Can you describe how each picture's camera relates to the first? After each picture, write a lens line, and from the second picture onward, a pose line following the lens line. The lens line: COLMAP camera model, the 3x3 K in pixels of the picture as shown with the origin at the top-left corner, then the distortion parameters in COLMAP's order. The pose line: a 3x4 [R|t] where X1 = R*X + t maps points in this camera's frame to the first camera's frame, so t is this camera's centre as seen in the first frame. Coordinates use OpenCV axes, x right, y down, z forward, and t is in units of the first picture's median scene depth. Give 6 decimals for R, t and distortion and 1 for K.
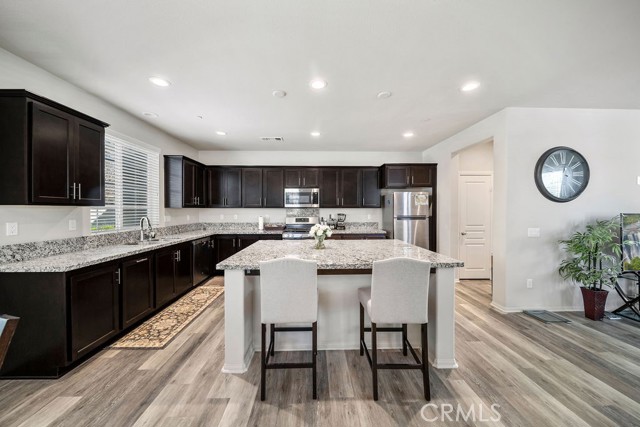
lens RADIAL K [[224.8, 0, 318.2], [0, 224.8, 211.4], [0, 0, 1]] dist [-0.005485, -0.000144]
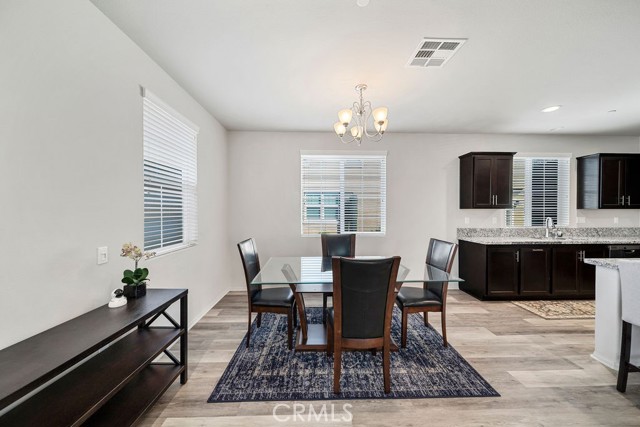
lens RADIAL K [[224.8, 0, 319.6], [0, 224.8, 212.7], [0, 0, 1]] dist [-0.005485, -0.000144]
pose [[0.012229, 0.011721, -0.999857, 0.527923], [-0.007669, 0.999903, 0.011628, -0.004630], [0.999896, 0.007526, 0.012318, -0.302652]]
